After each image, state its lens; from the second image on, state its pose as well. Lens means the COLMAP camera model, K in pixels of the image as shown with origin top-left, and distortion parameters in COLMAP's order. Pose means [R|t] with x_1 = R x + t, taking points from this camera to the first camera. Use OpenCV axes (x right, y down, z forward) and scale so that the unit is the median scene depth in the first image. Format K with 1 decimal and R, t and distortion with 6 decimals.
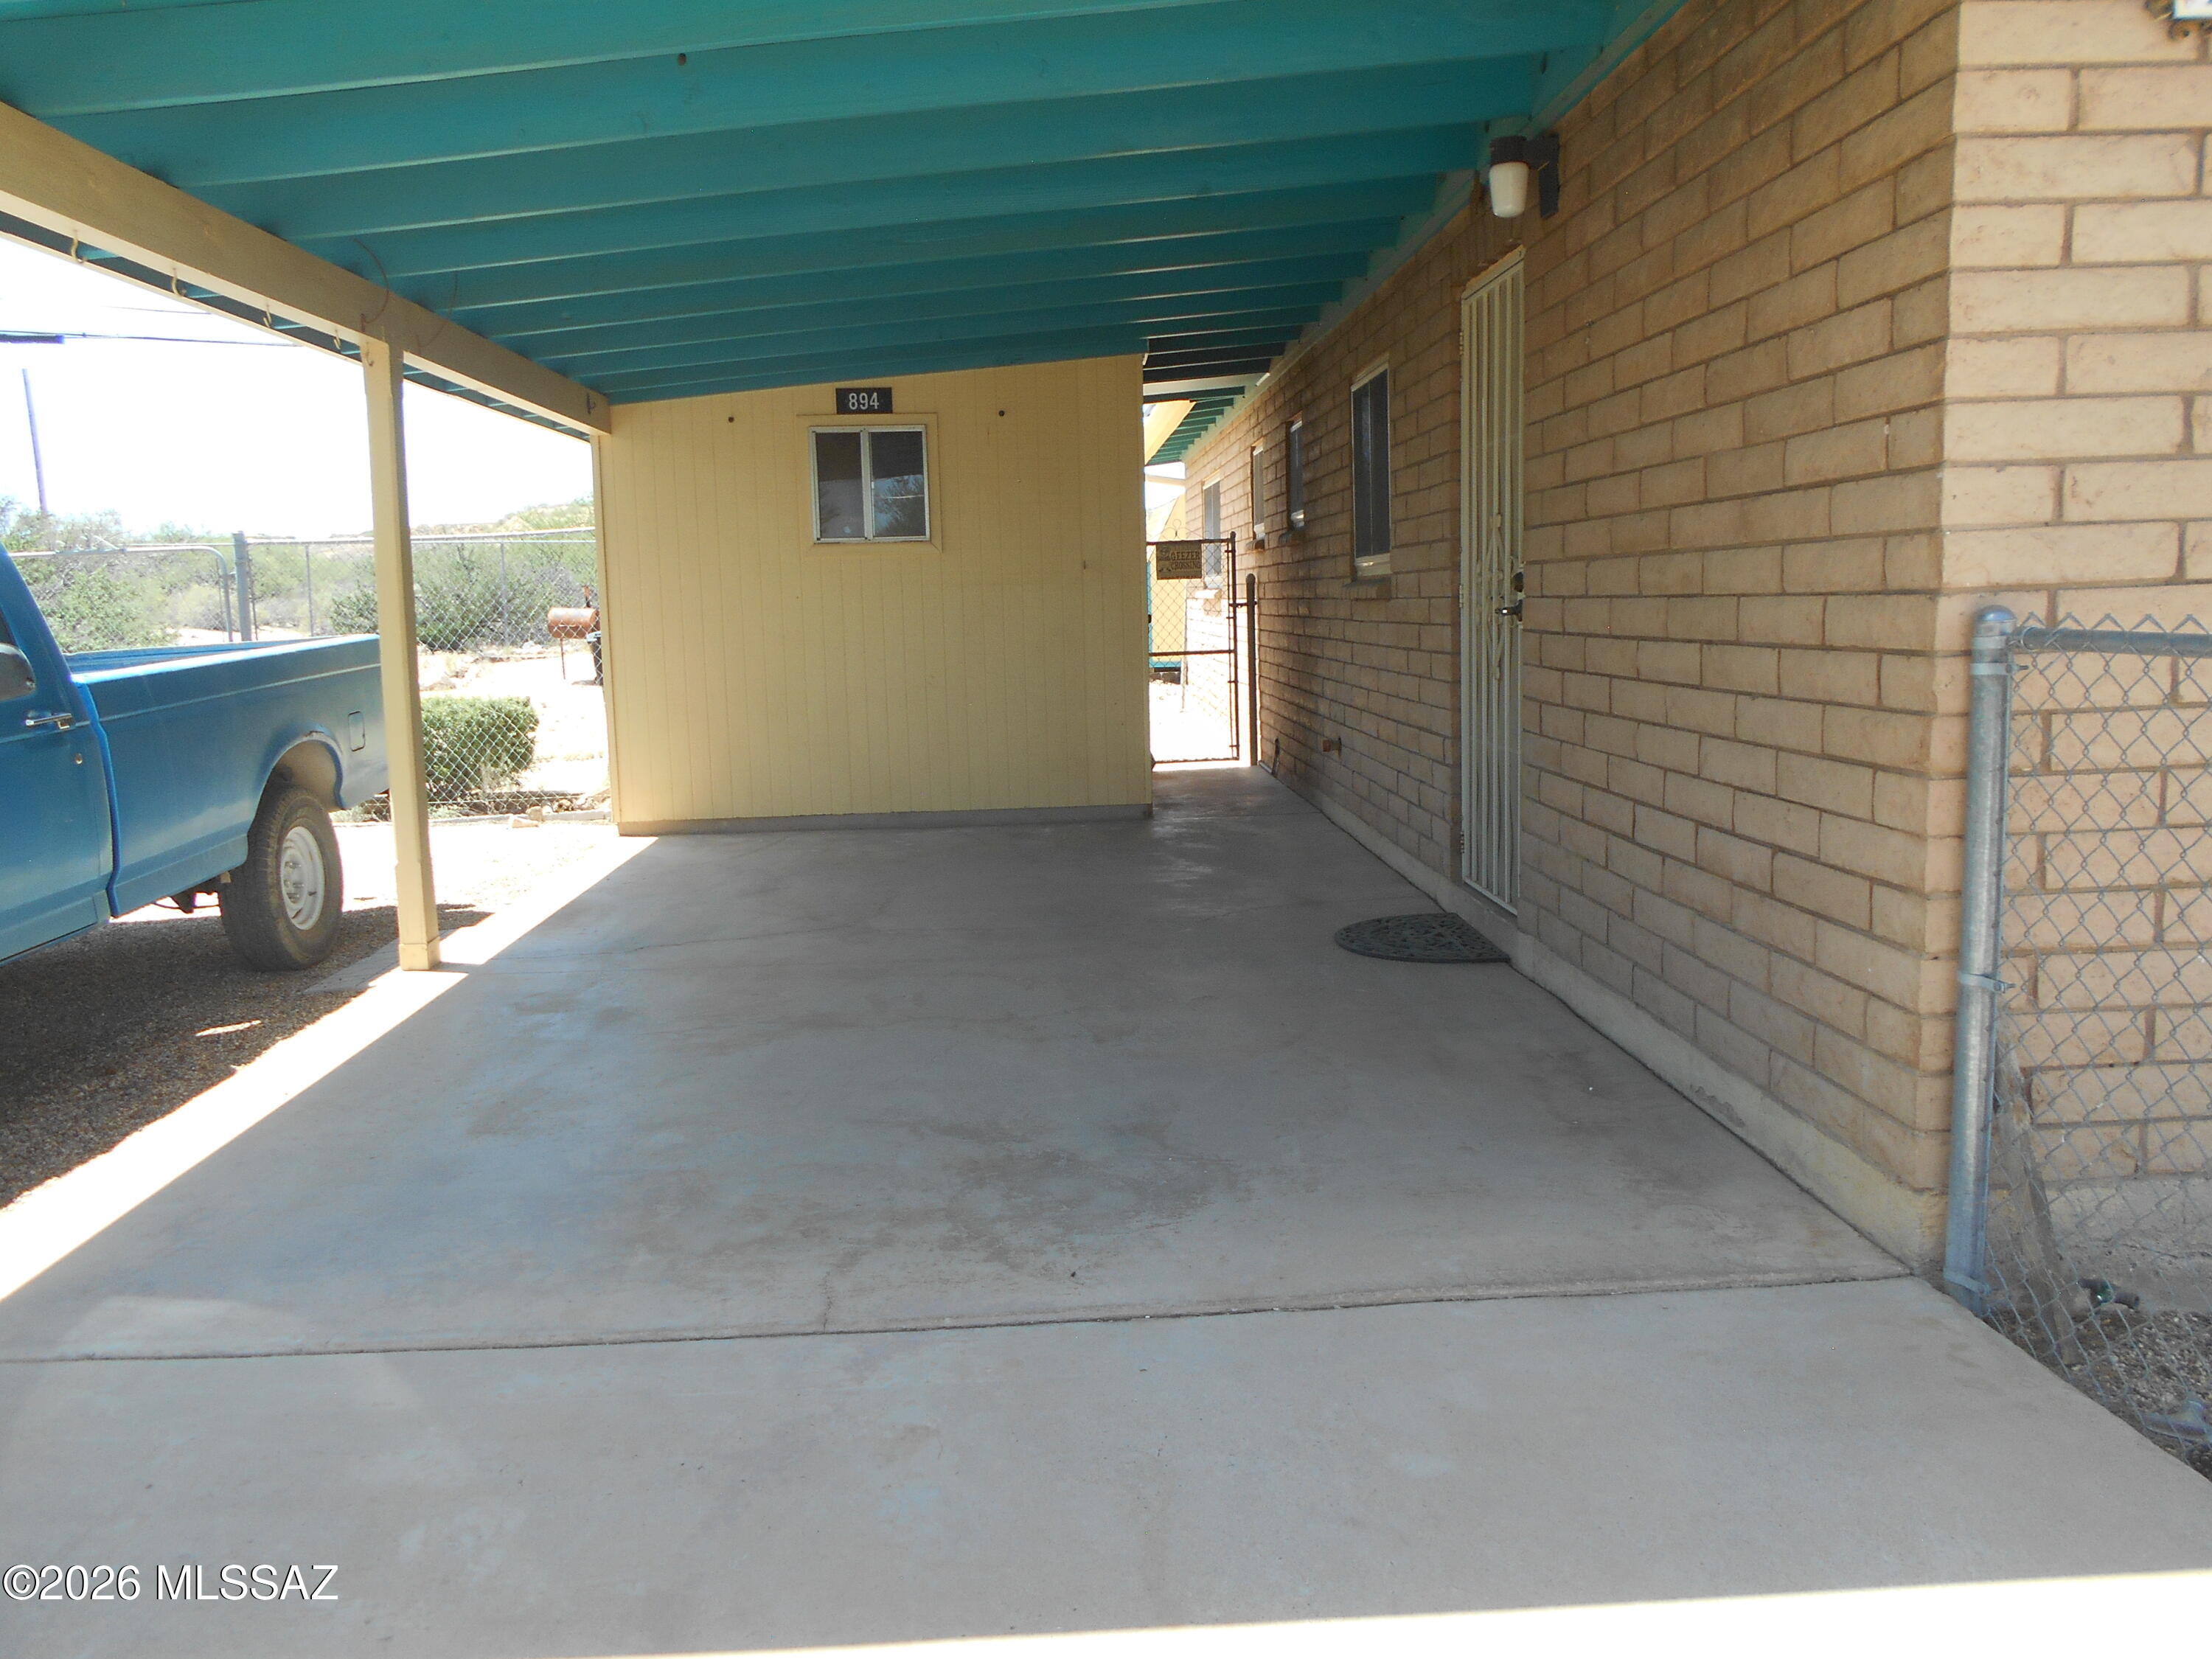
lens RADIAL K [[1782.1, 0, 1098.7], [0, 1782.1, 842.5], [0, 0, 1]] dist [-0.007771, 0.024121]
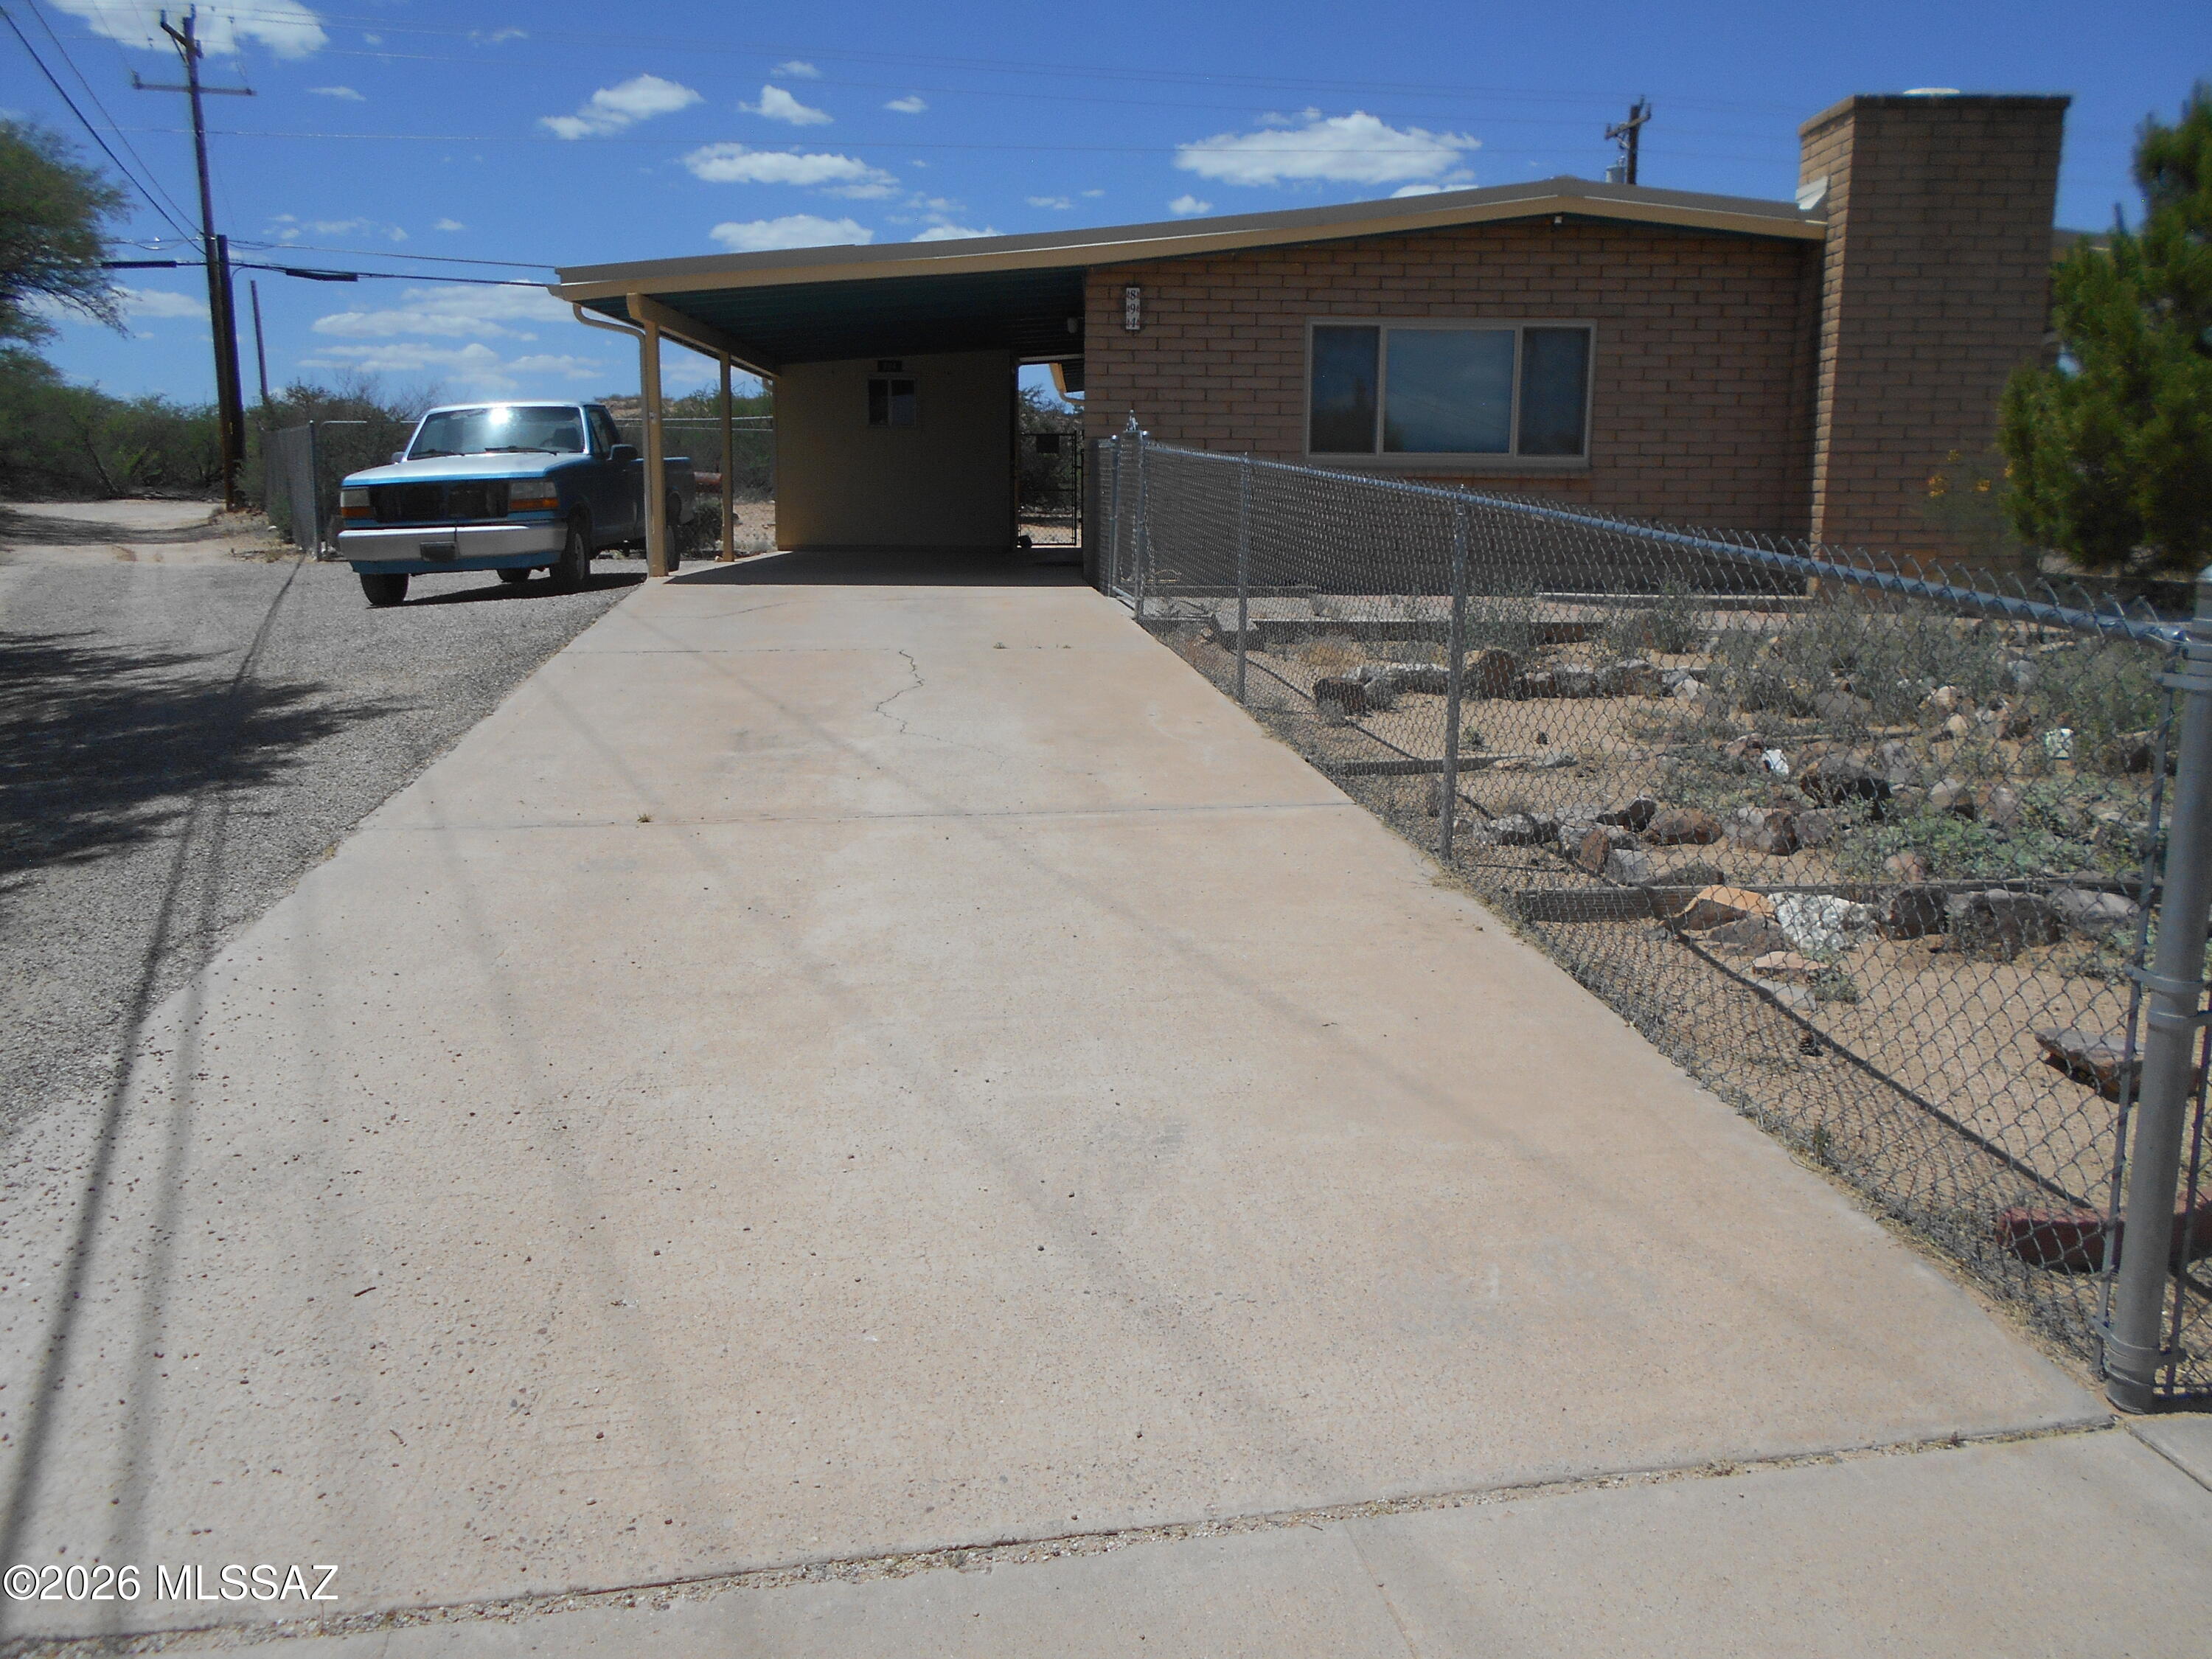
lens RADIAL K [[1782.1, 0, 1098.7], [0, 1782.1, 842.5], [0, 0, 1]] dist [-0.007771, 0.024121]
pose [[0.999201, 0.034886, -0.019481, 0.209222], [-0.033863, 0.998145, 0.050595, 0.247593], [0.021210, -0.049895, 0.998529, -1.355899]]
